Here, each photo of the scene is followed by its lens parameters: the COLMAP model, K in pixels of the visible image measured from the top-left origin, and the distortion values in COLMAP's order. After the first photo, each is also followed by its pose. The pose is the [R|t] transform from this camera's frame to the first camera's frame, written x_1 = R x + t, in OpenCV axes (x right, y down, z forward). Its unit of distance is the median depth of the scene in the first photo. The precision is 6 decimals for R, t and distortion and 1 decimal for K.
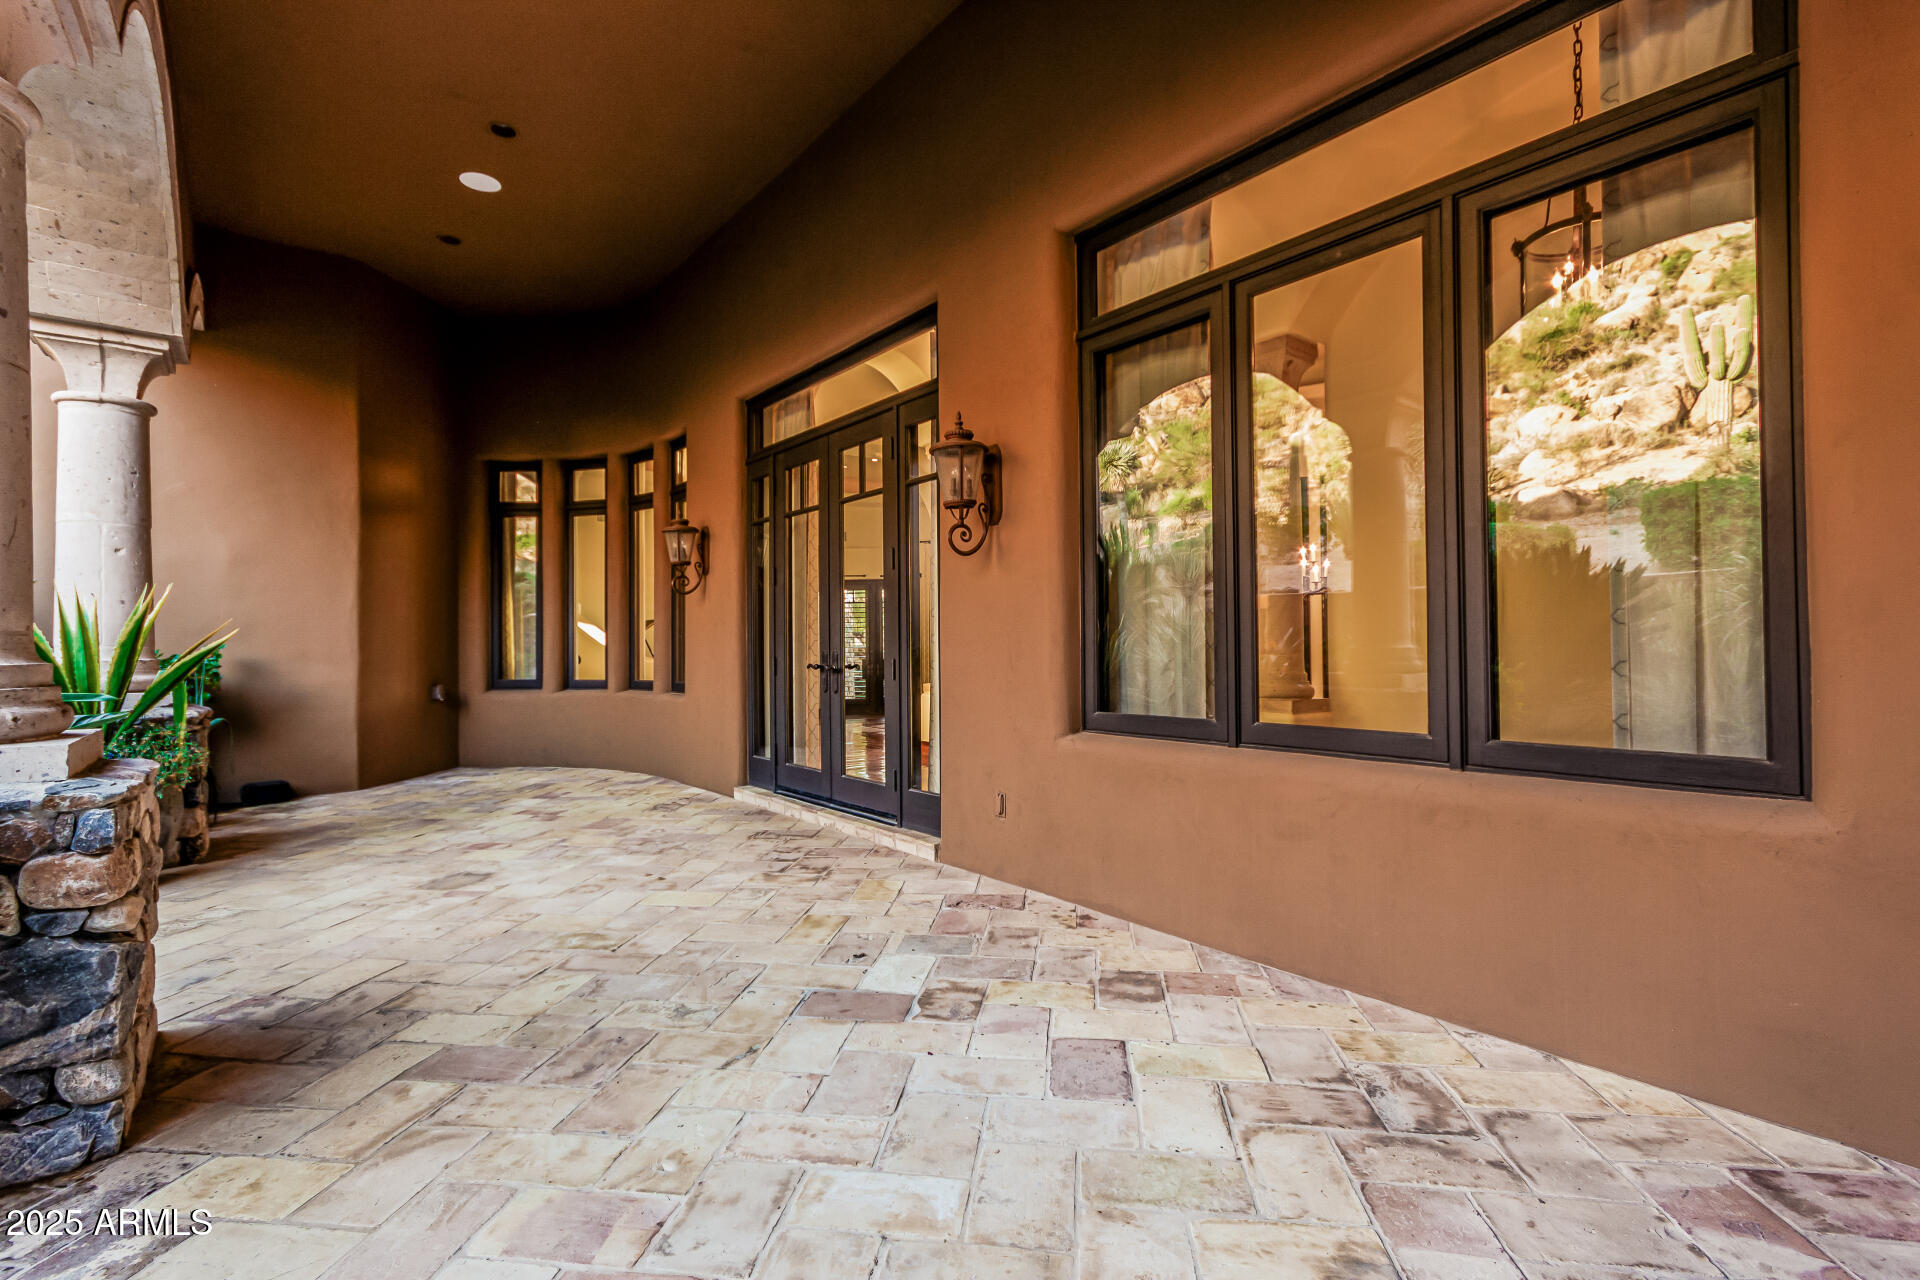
lens RADIAL K [[887.5, 0, 953.2], [0, 887.5, 638.1], [0, 0, 1]] dist [0.005125, -0.000010]
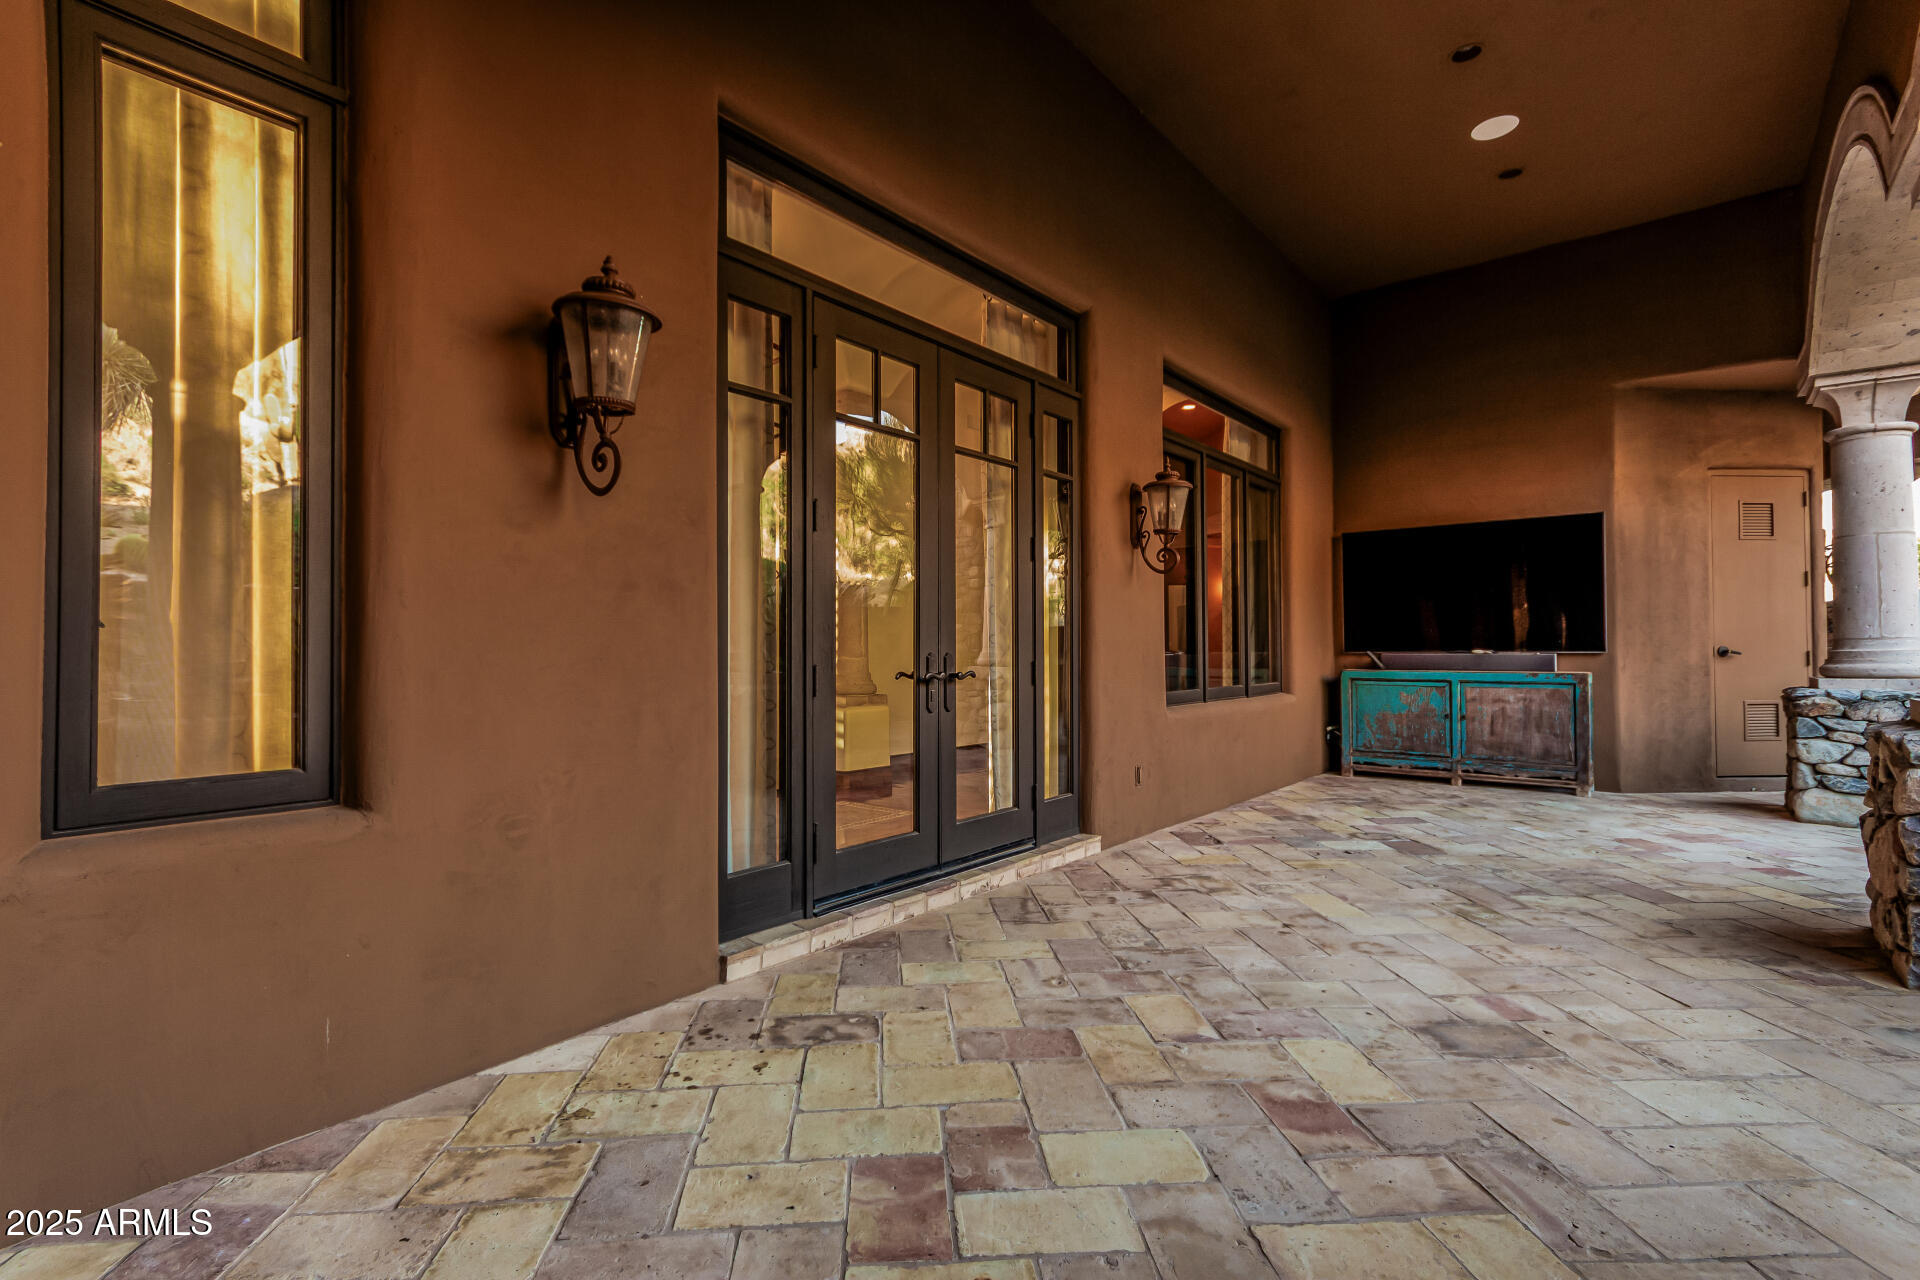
lens RADIAL K [[887.5, 0, 952.6], [0, 887.5, 648.7], [0, 0, 1]] dist [0.005125, -0.000010]
pose [[-0.209225, 0.023021, 0.977596, -0.844613], [-0.002255, 0.999709, -0.024025, 0.029437], [-0.977865, -0.007231, -0.209113, 1.161809]]
